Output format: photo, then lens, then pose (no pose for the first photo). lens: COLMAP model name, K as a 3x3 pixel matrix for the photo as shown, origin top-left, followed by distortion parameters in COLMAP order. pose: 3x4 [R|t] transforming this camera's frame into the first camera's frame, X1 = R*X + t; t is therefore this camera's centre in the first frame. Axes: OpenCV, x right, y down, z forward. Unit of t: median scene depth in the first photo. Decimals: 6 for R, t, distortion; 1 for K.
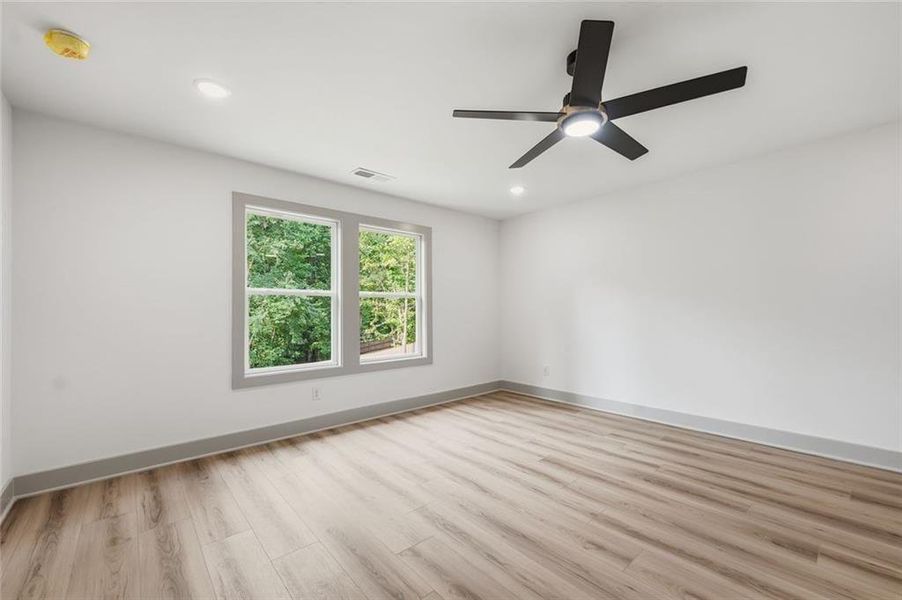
lens RADIAL K [[360.2, 0, 448.9], [0, 360.2, 310.9], [0, 0, 1]] dist [0.011240, 0.000028]
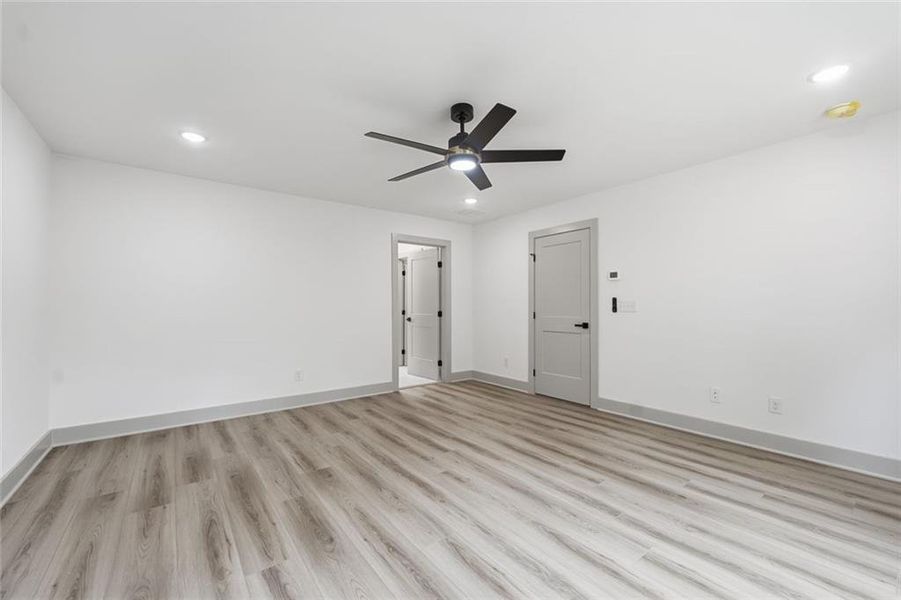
lens RADIAL K [[370.9, 0, 450.8], [0, 370.9, 305.0], [0, 0, 1]] dist [0.000088, 0.000037]
pose [[-0.998561, 0.008677, 0.052922, 0.297152], [0.008680, 0.999962, -0.000164, -0.004103], [-0.052922, 0.000296, -0.998599, 1.960388]]
